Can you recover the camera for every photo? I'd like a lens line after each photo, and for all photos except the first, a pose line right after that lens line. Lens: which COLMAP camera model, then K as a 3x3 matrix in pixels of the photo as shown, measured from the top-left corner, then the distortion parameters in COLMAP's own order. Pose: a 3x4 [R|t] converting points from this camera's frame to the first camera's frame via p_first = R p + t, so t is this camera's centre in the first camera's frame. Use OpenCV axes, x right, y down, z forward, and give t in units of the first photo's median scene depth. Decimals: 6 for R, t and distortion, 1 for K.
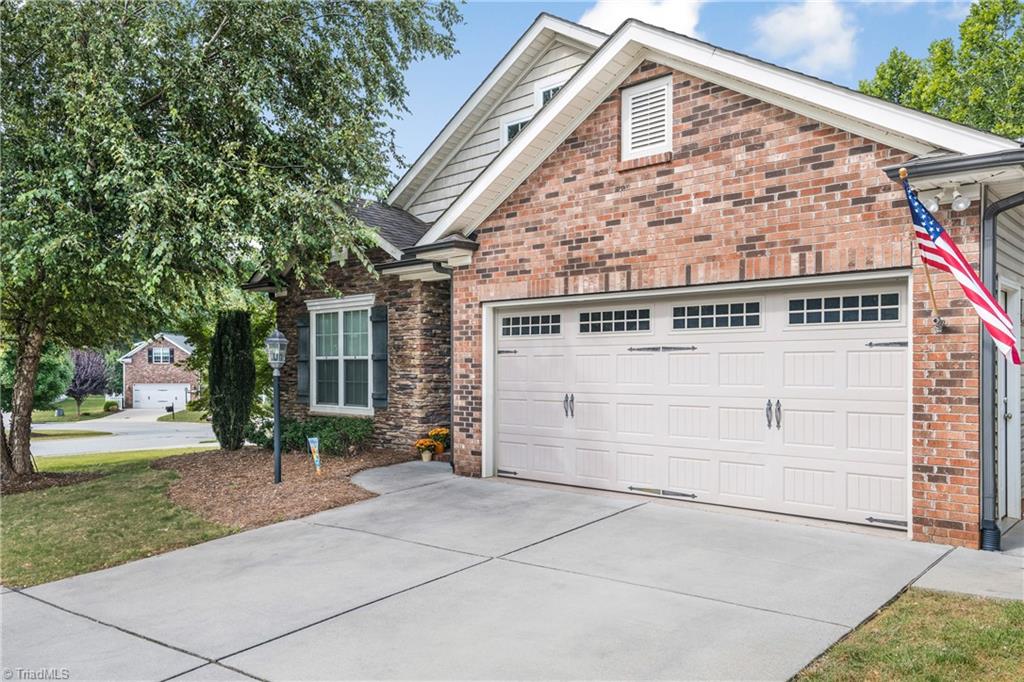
lens RADIAL K [[745.6, 0, 530.3], [0, 745.6, 365.6], [0, 0, 1]] dist [0.018386, 0.002345]
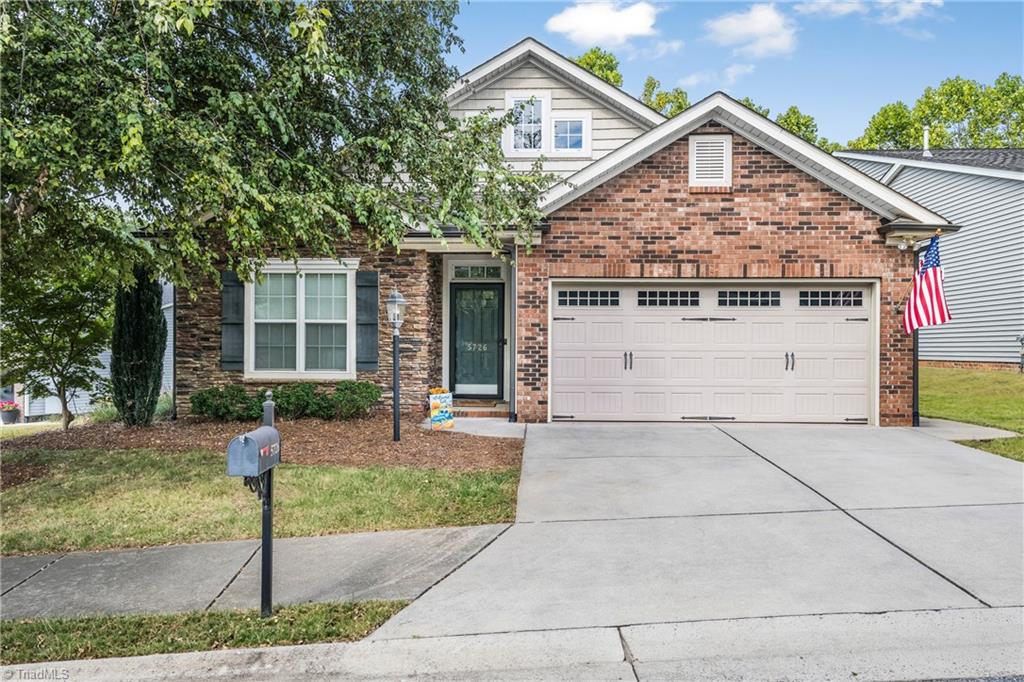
lens RADIAL K [[759.2, 0, 495.2], [0, 759.2, 349.0], [0, 0, 1]] dist [0.023693, 0.018562]
pose [[0.763783, 0.006204, 0.645443, -1.038550], [-0.006383, 0.999978, -0.002059, 0.038782], [-0.645442, -0.002548, 0.763805, 0.131861]]
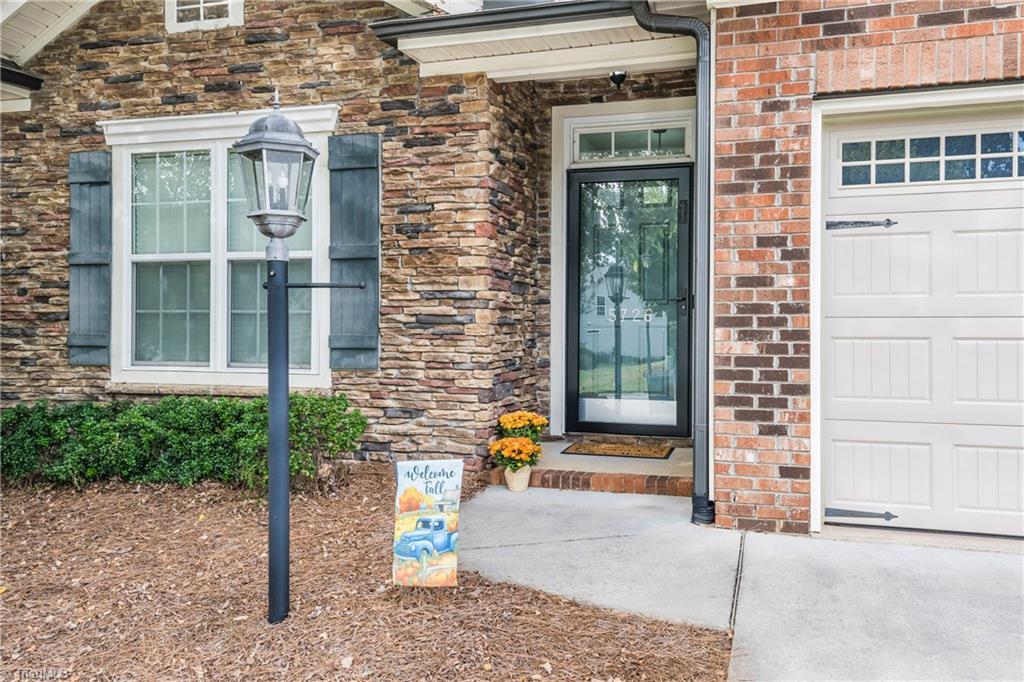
lens RADIAL K [[807.1, 0, 505.0], [0, 807.1, 324.3], [0, 0, 1]] dist [0.047931, -0.002278]
pose [[0.905608, 0.008657, 0.424027, -0.452040], [-0.005573, 0.999948, -0.008513, 0.047845], [-0.424079, 0.005346, 0.905609, 0.755523]]
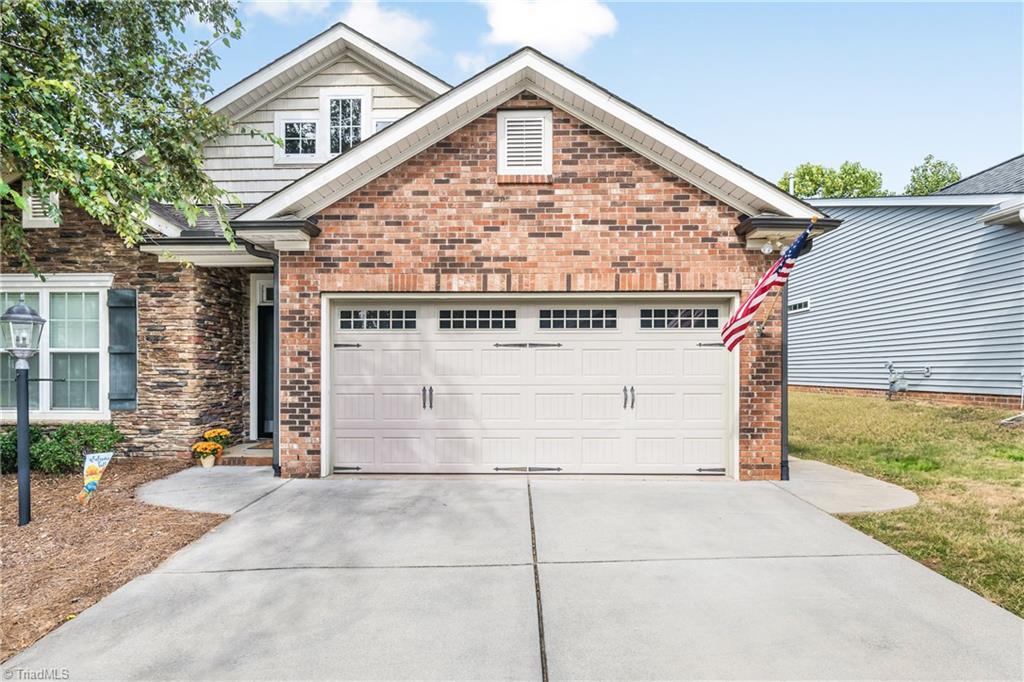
lens RADIAL K [[511.6, 0, 497.9], [0, 511.6, 371.0], [0, 0, 1]] dist [-0.001624, -0.001079]
pose [[0.763908, 0.001247, 0.645323, -0.351989], [-0.001462, 0.999999, -0.000202, 0.017034], [-0.645323, -0.000789, 0.763909, 0.403163]]
